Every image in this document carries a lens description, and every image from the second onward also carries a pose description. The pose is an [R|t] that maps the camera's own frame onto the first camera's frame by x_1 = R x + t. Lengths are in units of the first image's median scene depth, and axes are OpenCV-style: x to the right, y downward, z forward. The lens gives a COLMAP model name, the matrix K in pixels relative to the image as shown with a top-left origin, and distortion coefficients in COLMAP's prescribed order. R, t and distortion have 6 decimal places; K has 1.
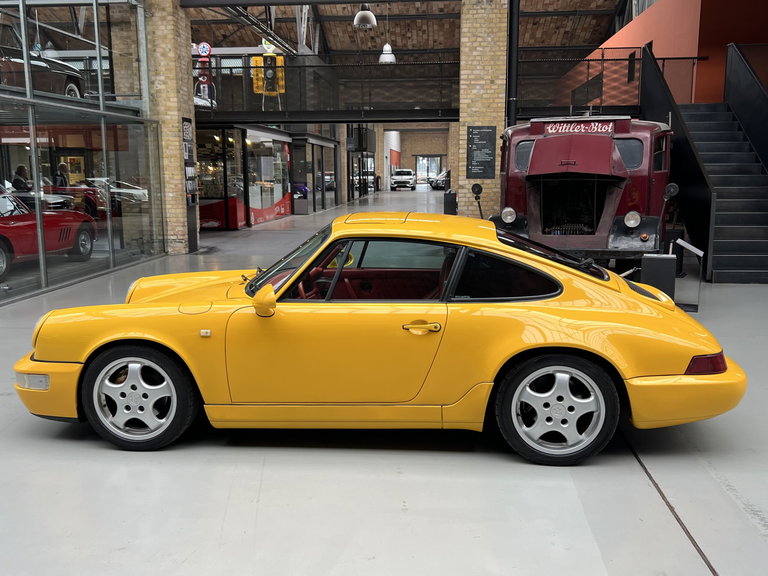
lens RADIAL K [[741.6, 0, 384.0], [0, 741.6, 288.0], [0, 0, 1]] dist [0.070474, -0.116084]
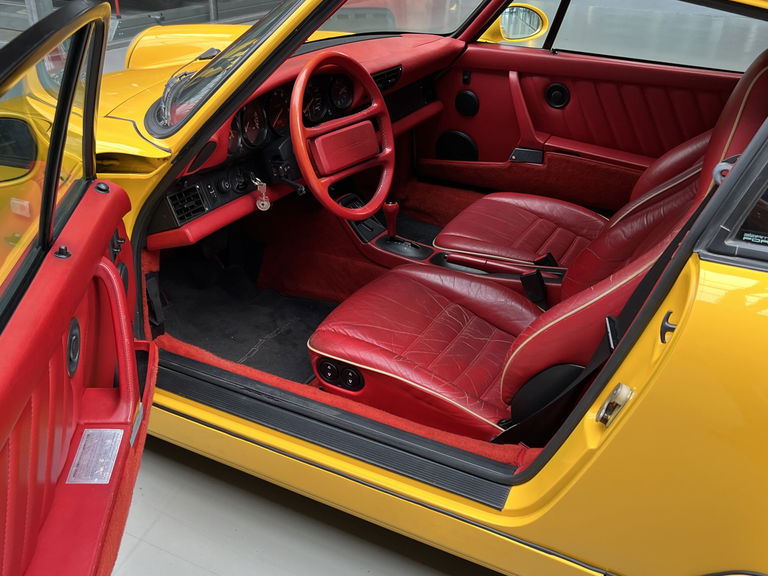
lens RADIAL K [[741.6, 0, 384.0], [0, 741.6, 288.0], [0, 0, 1]] dist [0.070474, -0.116084]
pose [[0.922584, 0.207381, -0.325319, 0.026474], [-0.091549, 0.936835, 0.337578, -0.018396], [0.374777, -0.281661, 0.883294, 0.274726]]
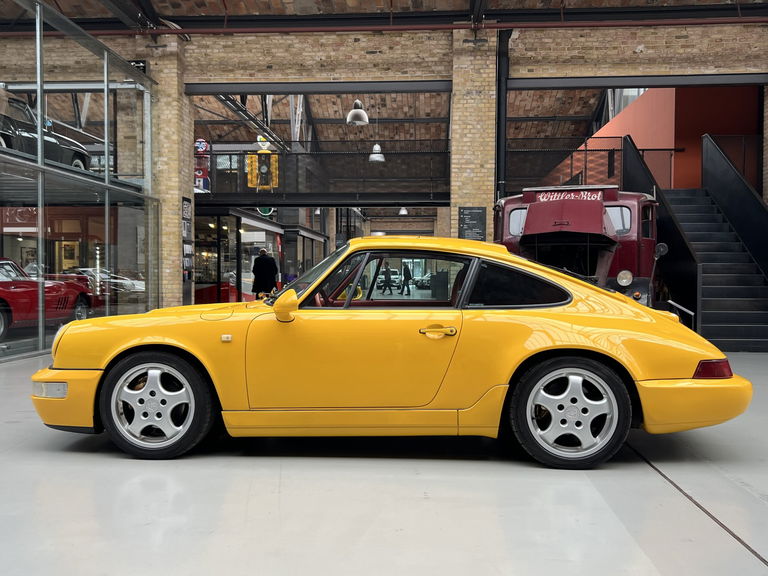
lens RADIAL K [[738.0, 0, 385.8], [0, 738.0, 289.6], [0, 0, 1]] dist [0.127099, -0.298483]
pose [[0.999695, 0.007946, 0.023371, -0.017326], [-0.004689, 0.990662, -0.136263, 0.050754], [-0.024236, 0.136112, 0.990397, -0.010087]]
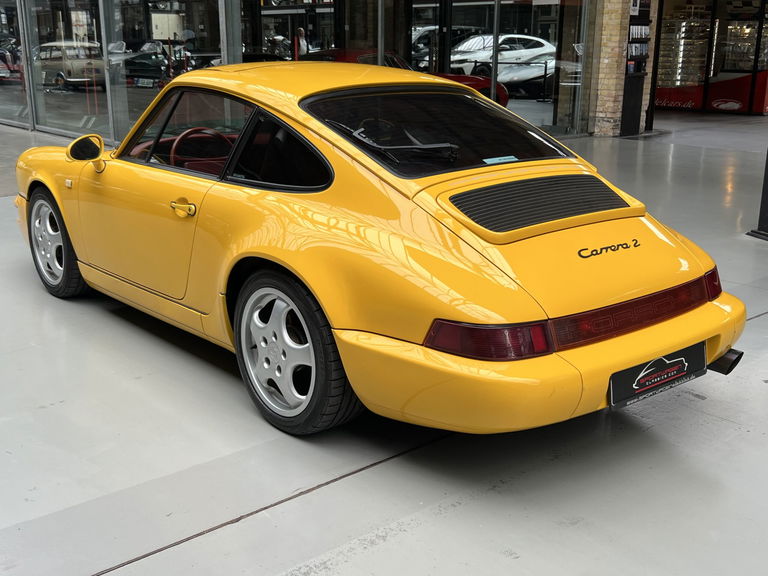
lens RADIAL K [[865.2, 0, 386.0], [0, 865.2, 293.8], [0, 0, 1]] dist [0.141826, -0.349438]
pose [[0.720932, 0.201032, -0.663206, 0.307860], [-0.117412, 0.978597, 0.169003, -0.013956], [0.682987, -0.043972, 0.729106, 0.178045]]
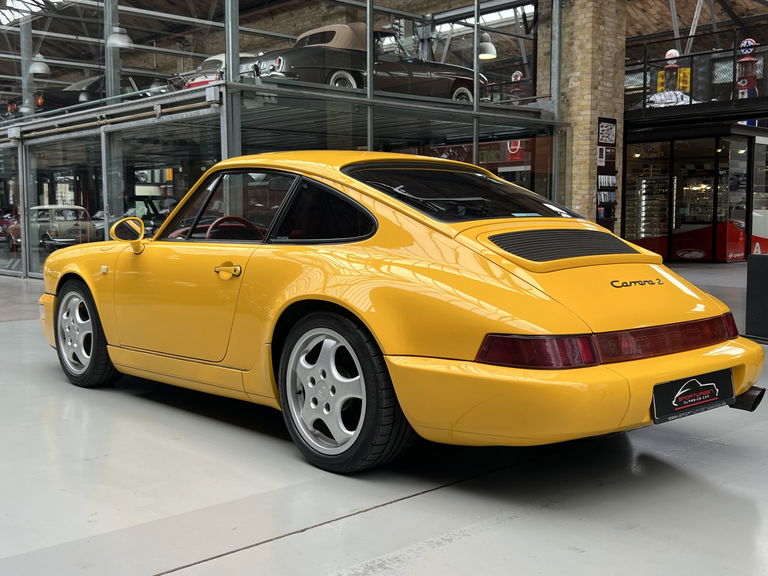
lens RADIAL K [[865.2, 0, 386.0], [0, 865.2, 293.8], [0, 0, 1]] dist [0.141826, -0.349438]
pose [[0.745783, 0.061983, -0.663299, 0.307012], [-0.104942, 0.994162, -0.025091, 0.031574], [0.657871, 0.088320, 0.747934, 0.148104]]
